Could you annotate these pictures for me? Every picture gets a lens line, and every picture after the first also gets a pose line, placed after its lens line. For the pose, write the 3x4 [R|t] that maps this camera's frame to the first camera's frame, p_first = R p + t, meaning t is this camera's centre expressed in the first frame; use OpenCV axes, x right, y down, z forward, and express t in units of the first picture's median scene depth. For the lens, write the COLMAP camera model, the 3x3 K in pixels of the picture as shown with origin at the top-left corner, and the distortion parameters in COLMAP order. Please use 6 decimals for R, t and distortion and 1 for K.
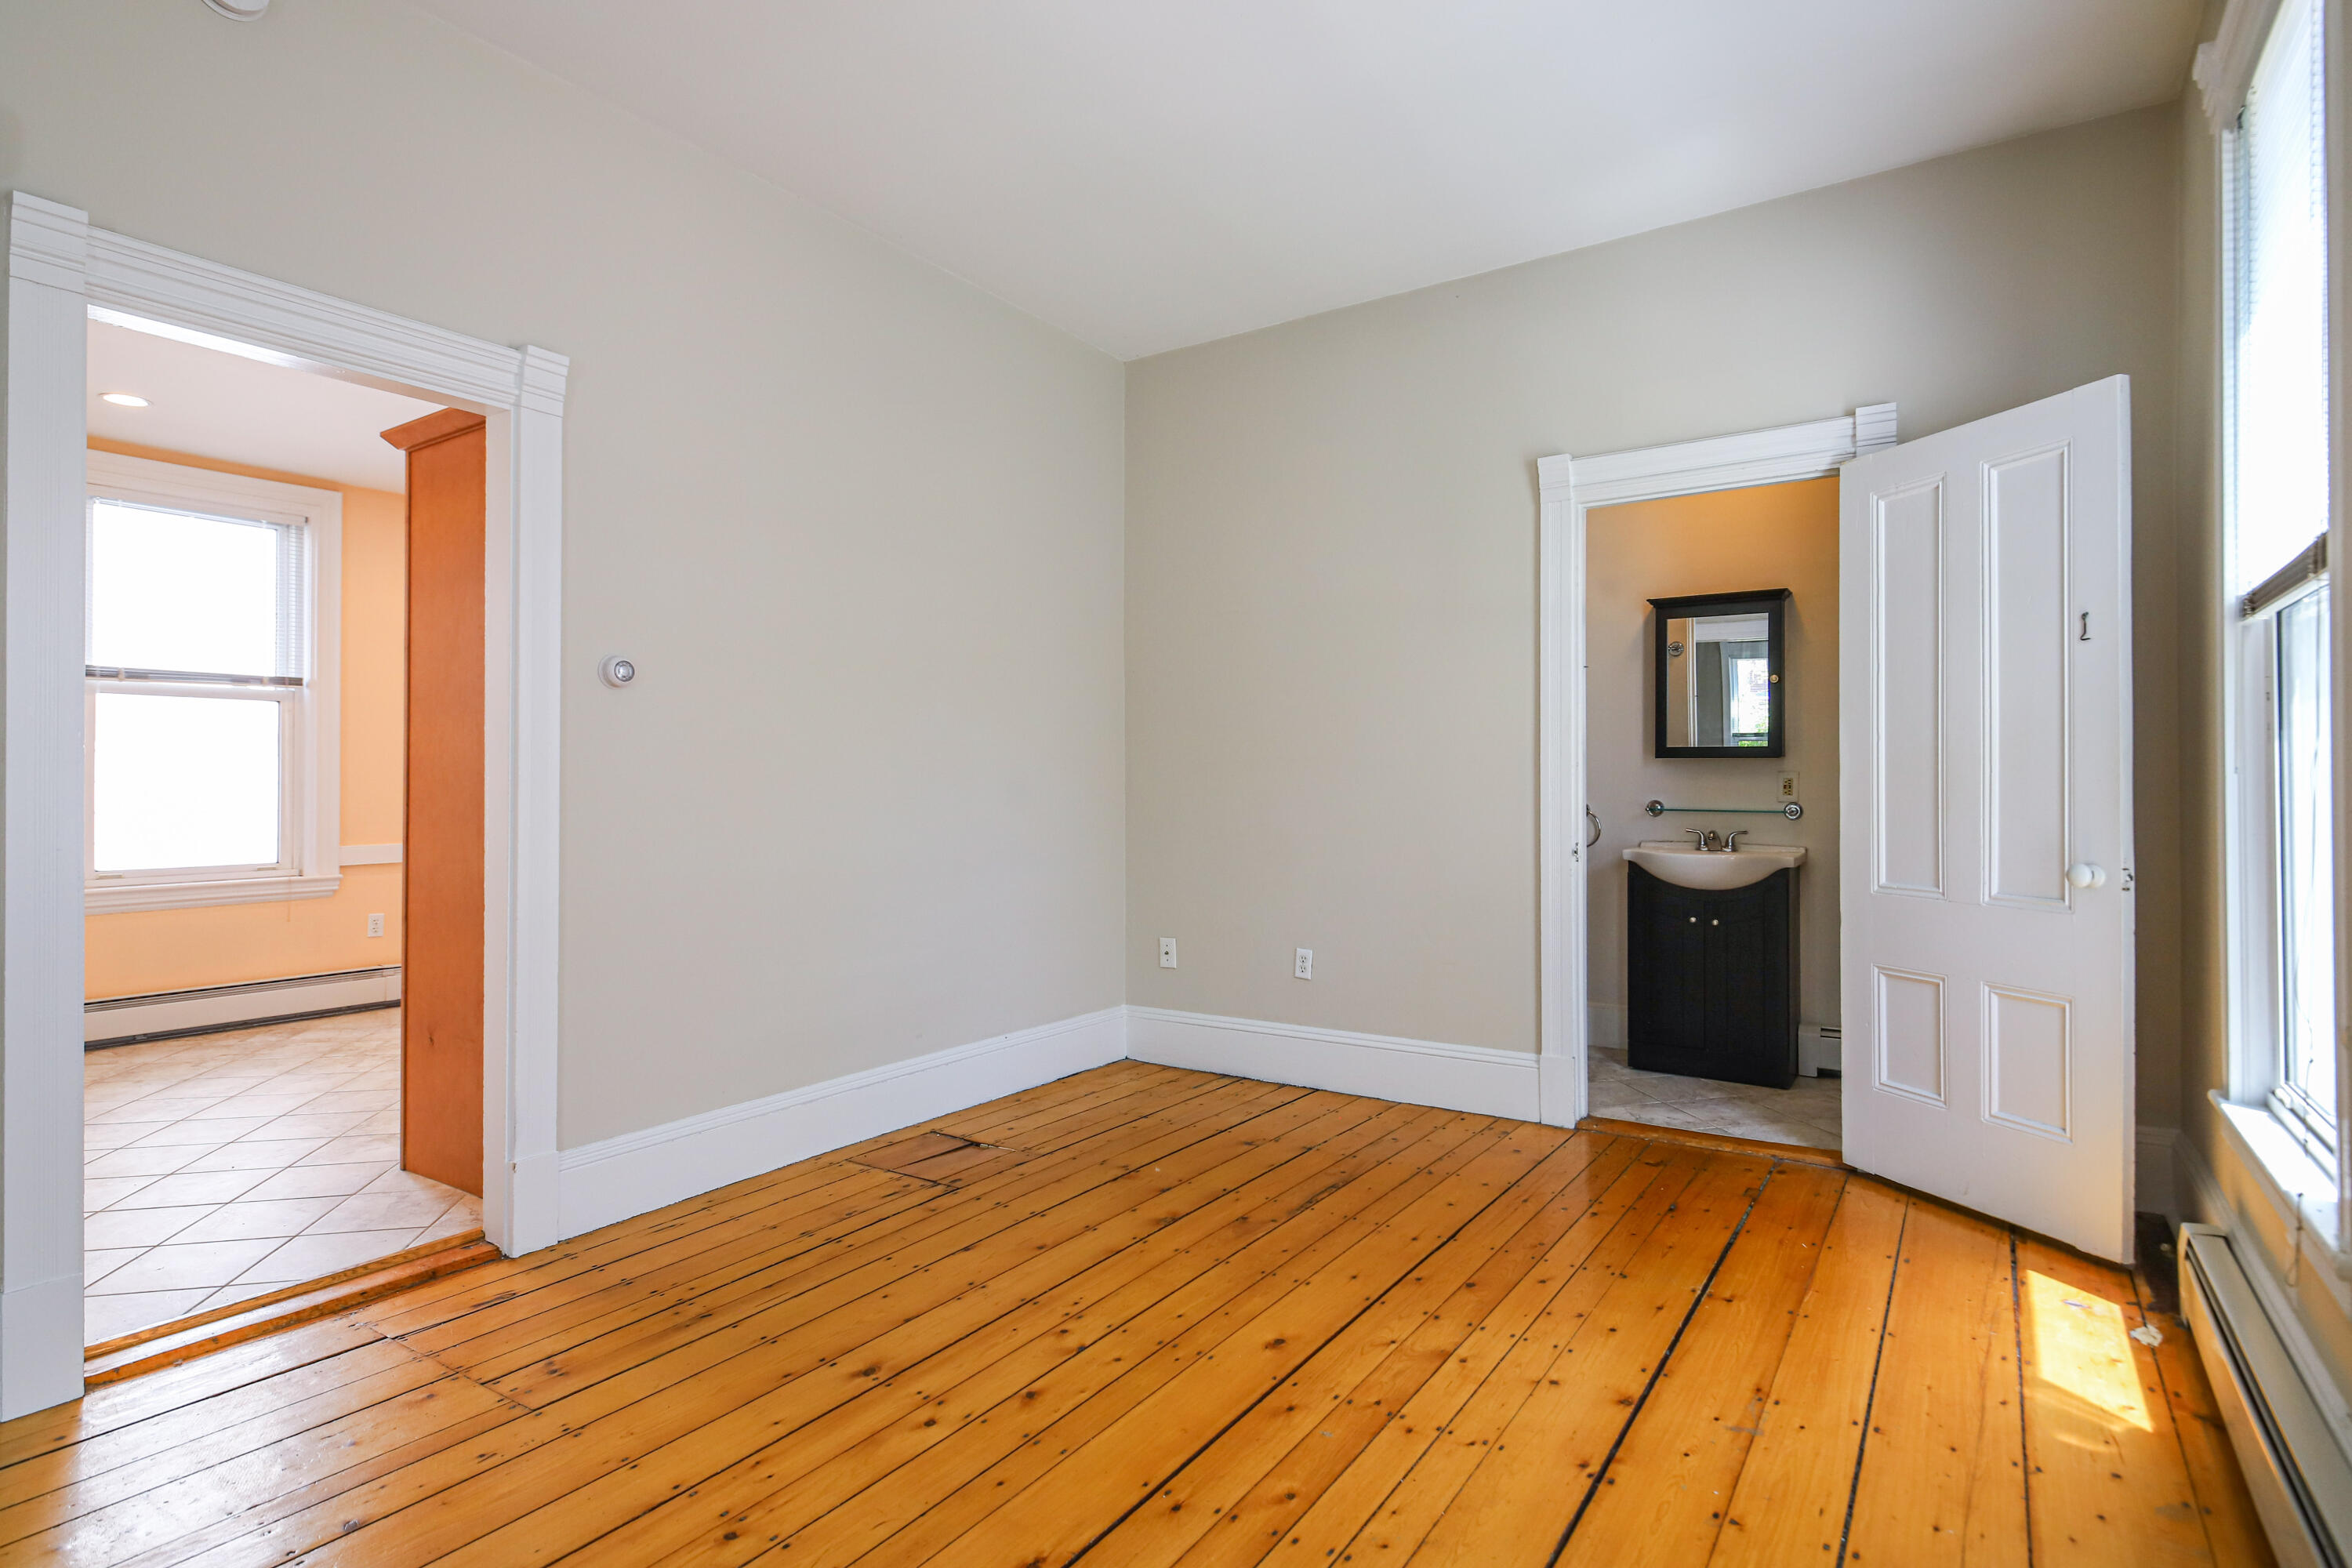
lens RADIAL K [[1177.6, 0, 1151.8], [0, 1177.6, 783.6], [0, 0, 1]] dist [0.007618, -0.004821]
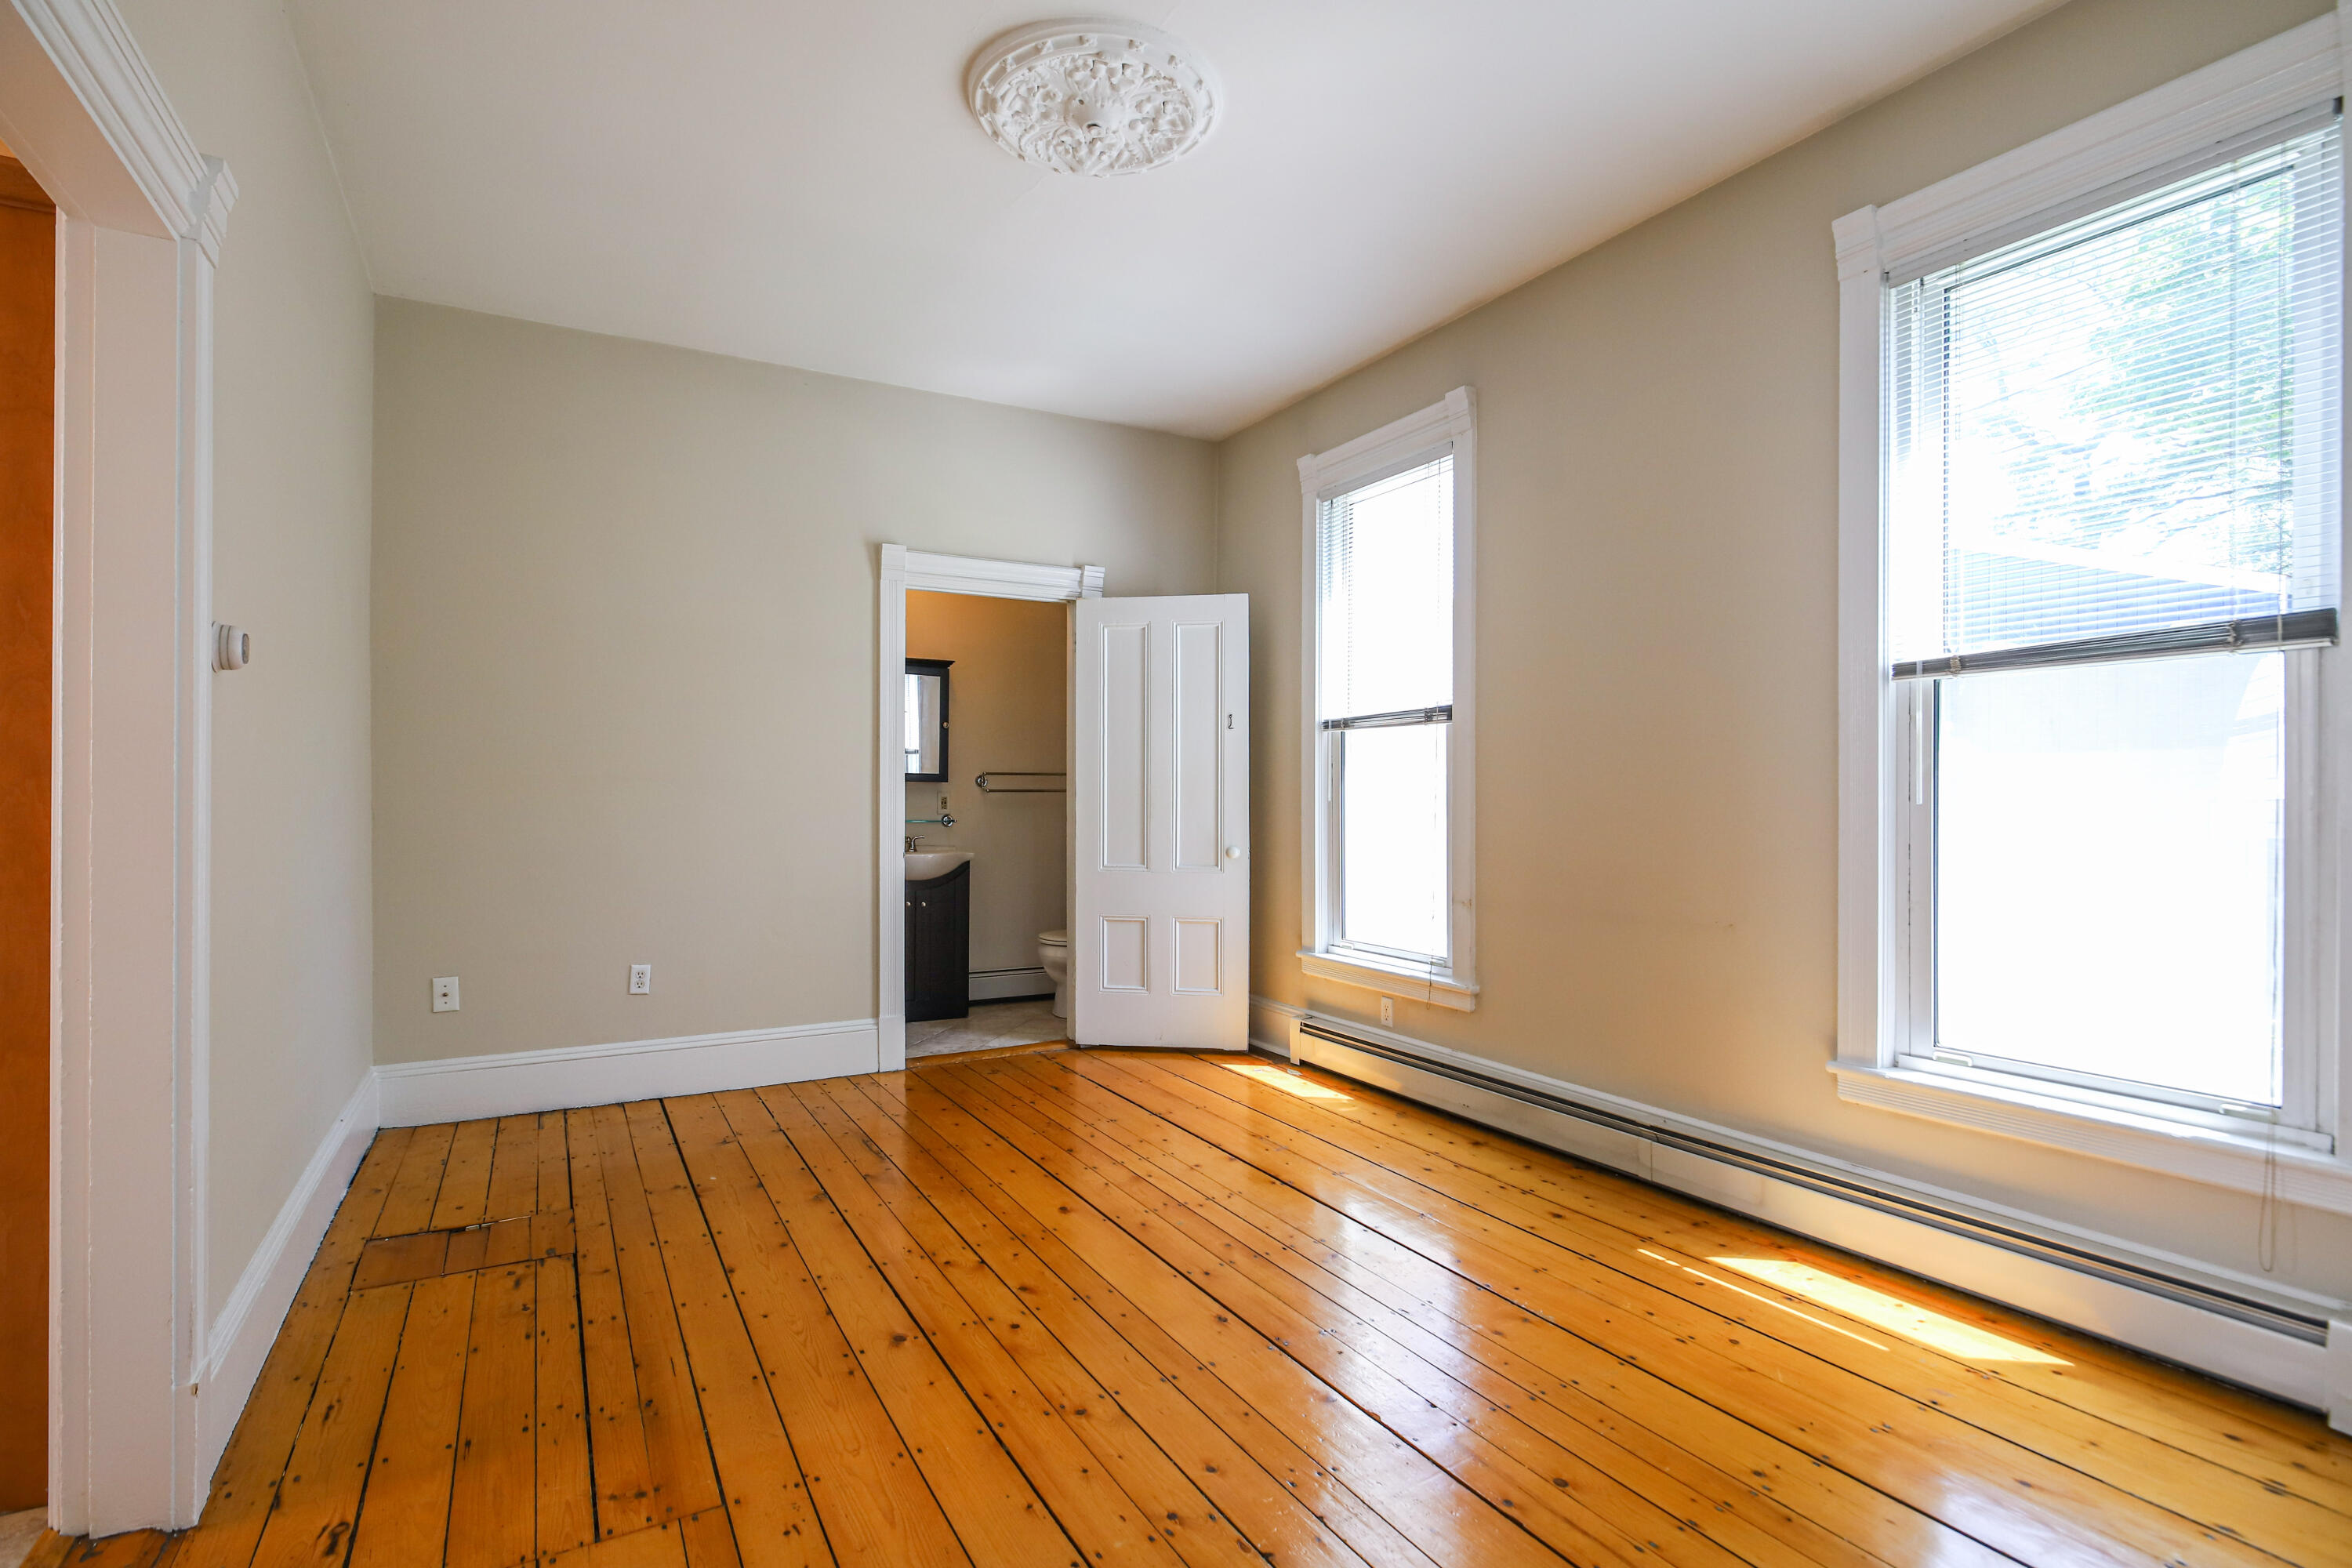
lens RADIAL K [[1177.6, 0, 1168.6], [0, 1177.6, 785.9], [0, 0, 1]] dist [0.007618, -0.004821]
pose [[0.452216, 0.011051, 0.891840, -0.760419], [-0.007075, 0.999936, -0.008802, -0.009391], [-0.891880, -0.002330, 0.452266, 0.184873]]
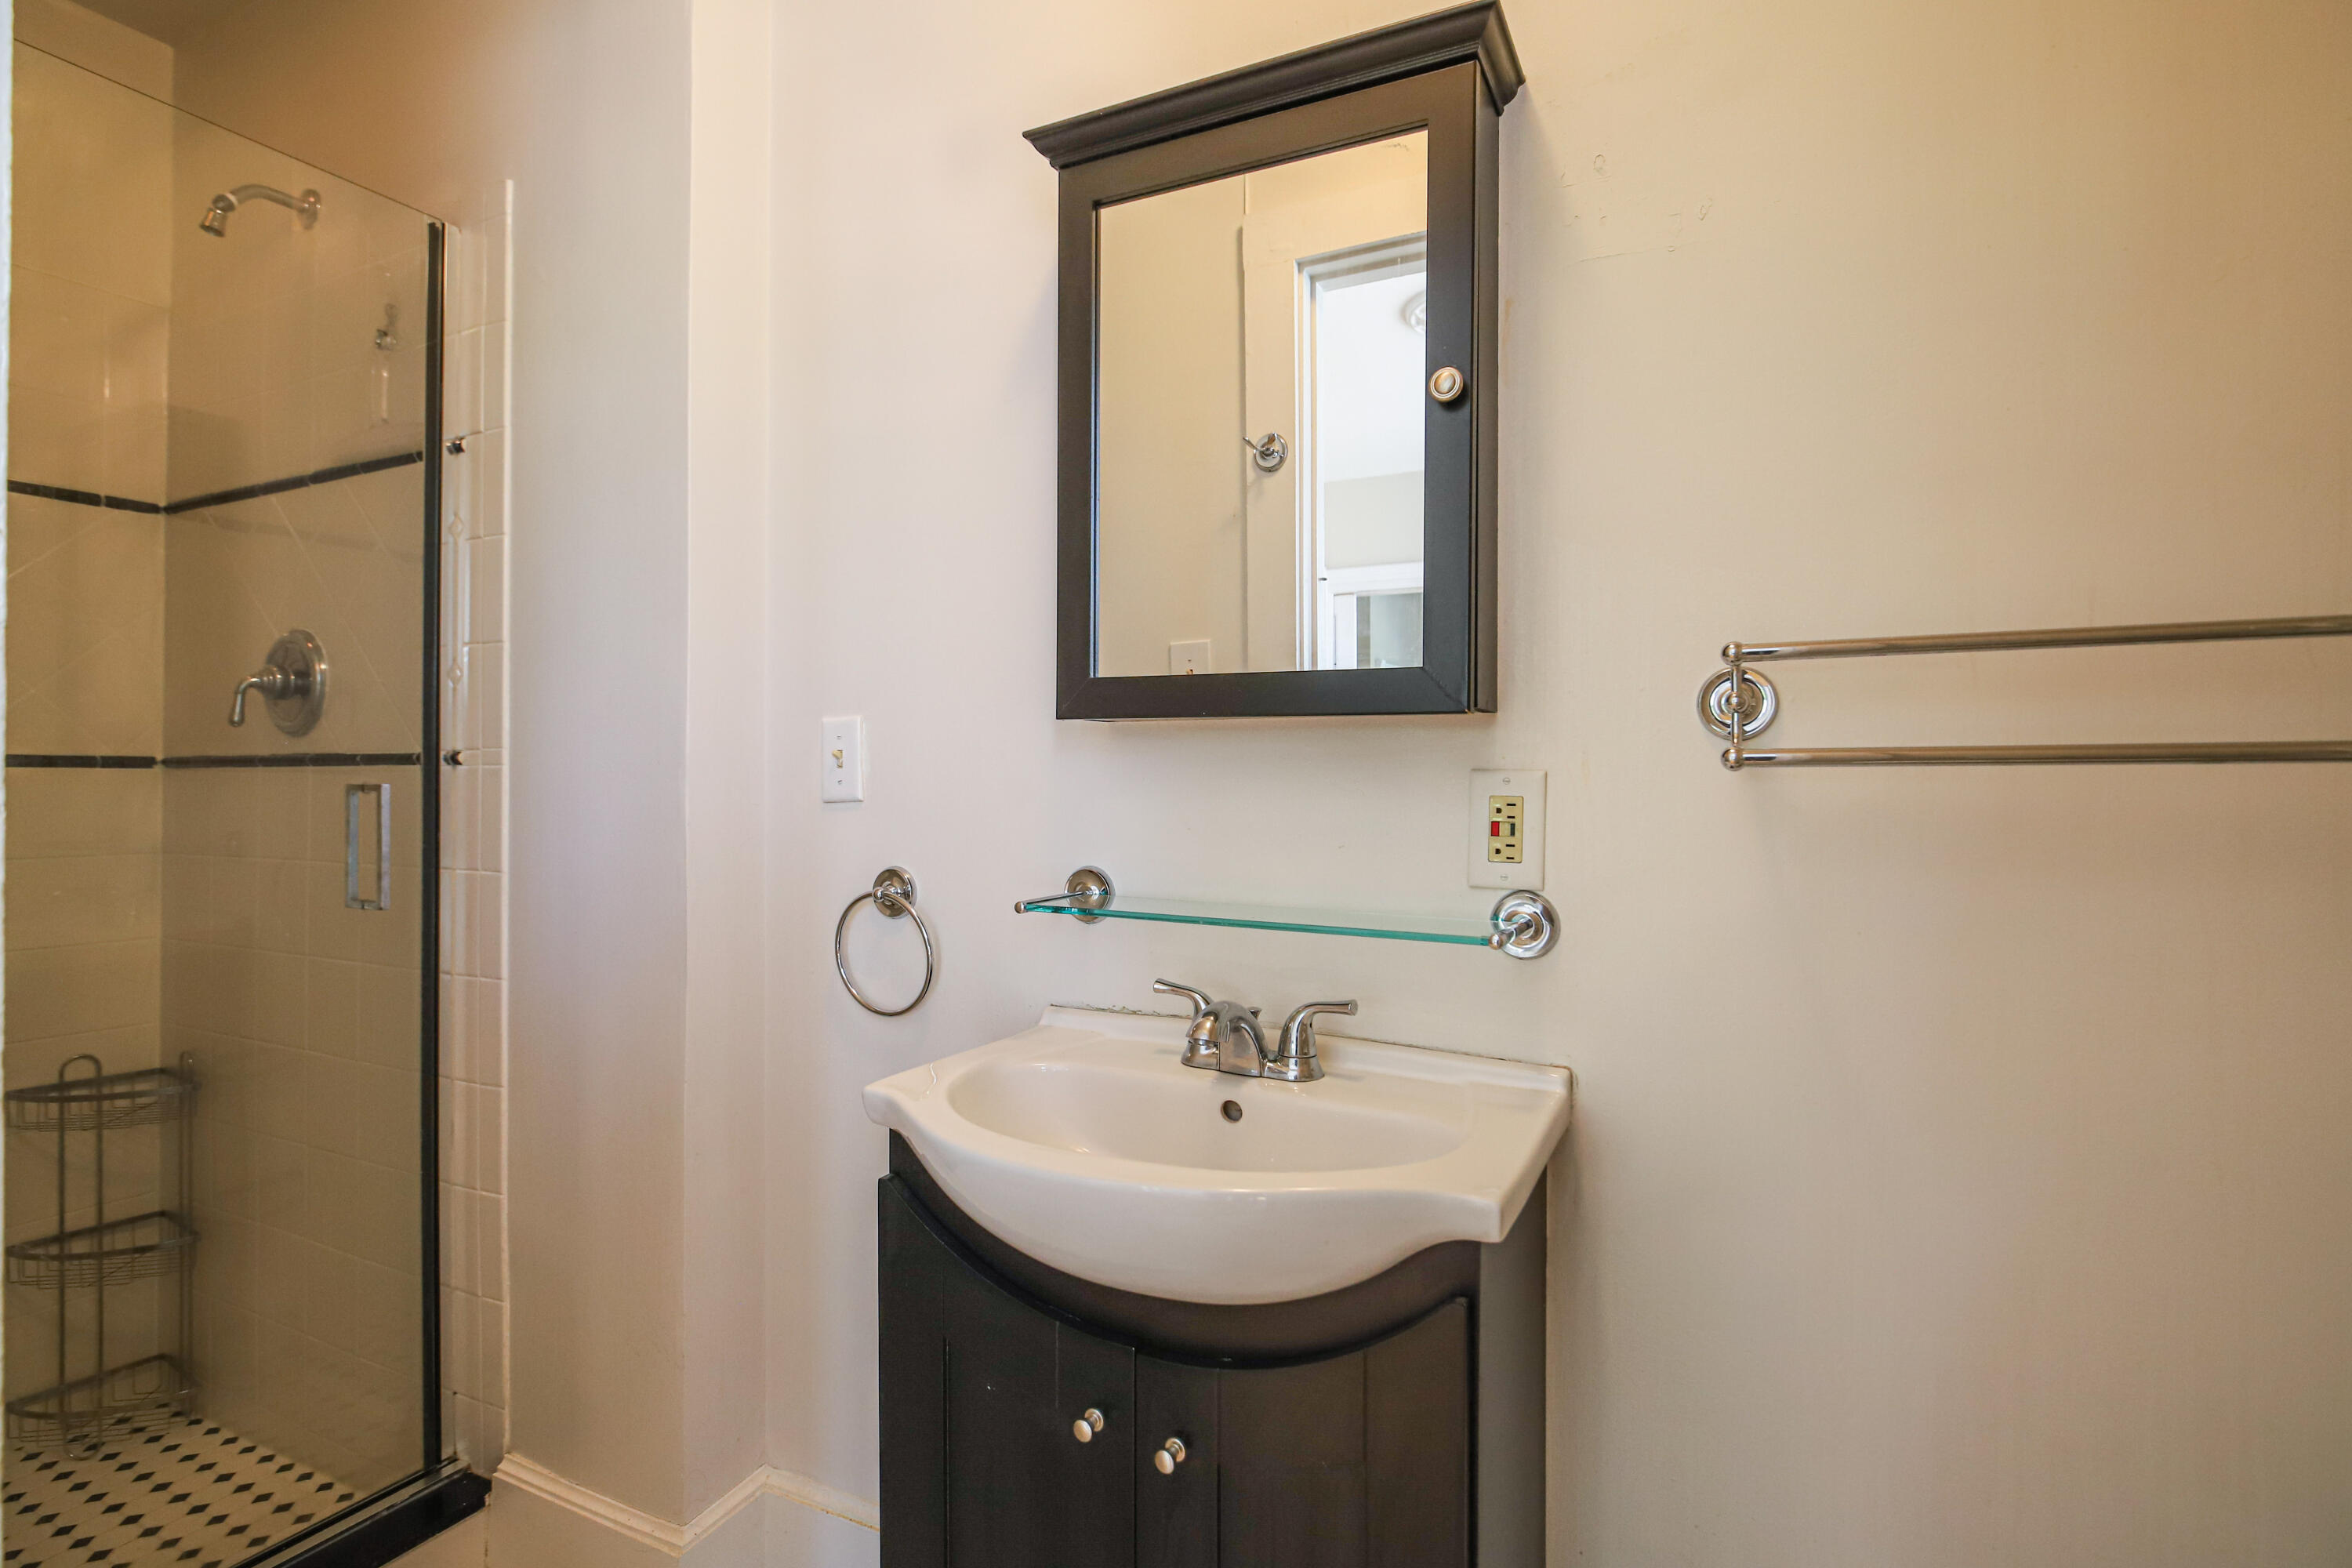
lens RADIAL K [[1177.6, 0, 1121.7], [0, 1177.6, 780.0], [0, 0, 1]] dist [0.007618, -0.004821]
pose [[0.993265, 0.004854, 0.115763, 0.567281], [-0.005244, 0.999982, 0.003064, -0.011100], [-0.115746, -0.003650, 0.993272, 1.004180]]
